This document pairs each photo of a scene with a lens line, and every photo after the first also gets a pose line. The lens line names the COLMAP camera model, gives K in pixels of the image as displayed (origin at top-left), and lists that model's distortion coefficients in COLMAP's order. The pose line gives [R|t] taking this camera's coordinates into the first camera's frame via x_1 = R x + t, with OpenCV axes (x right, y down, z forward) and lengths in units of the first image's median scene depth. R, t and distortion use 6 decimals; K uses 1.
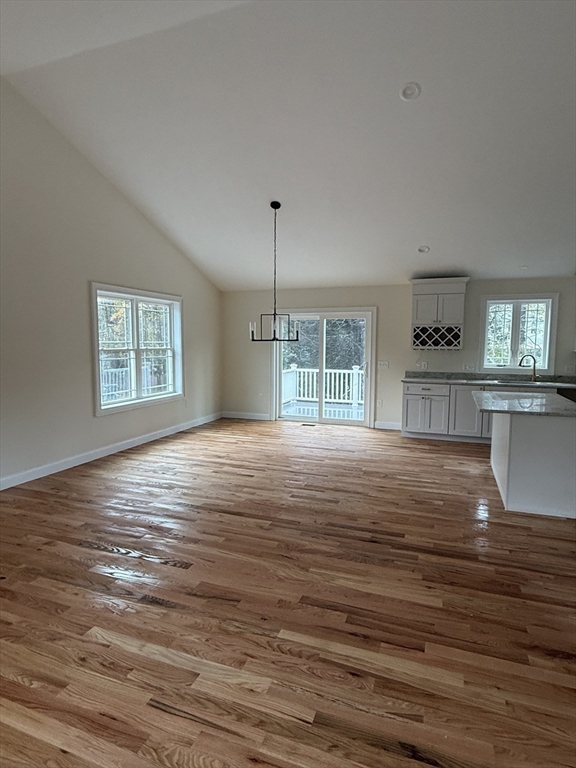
lens RADIAL K [[435.5, 0, 288.0], [0, 435.5, 384.0], [0, 0, 1]] dist [-0.002210, -0.000588]
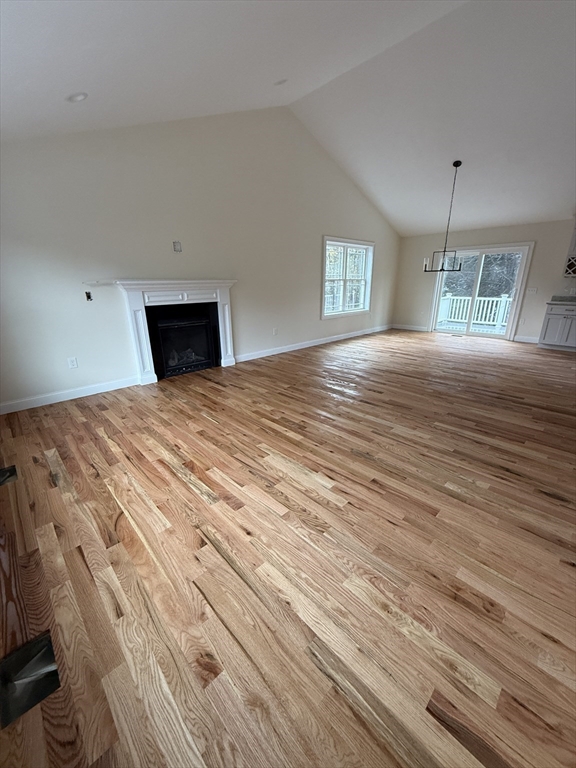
lens RADIAL K [[307.1, 0, 288.0], [0, 307.1, 384.0], [0, 0, 1]] dist [-0.002166, -0.000316]
pose [[0.904104, 0.123689, -0.409020, -0.026404], [-0.028691, 0.972602, 0.230698, 0.039775], [0.426348, -0.196840, 0.882882, -0.161726]]
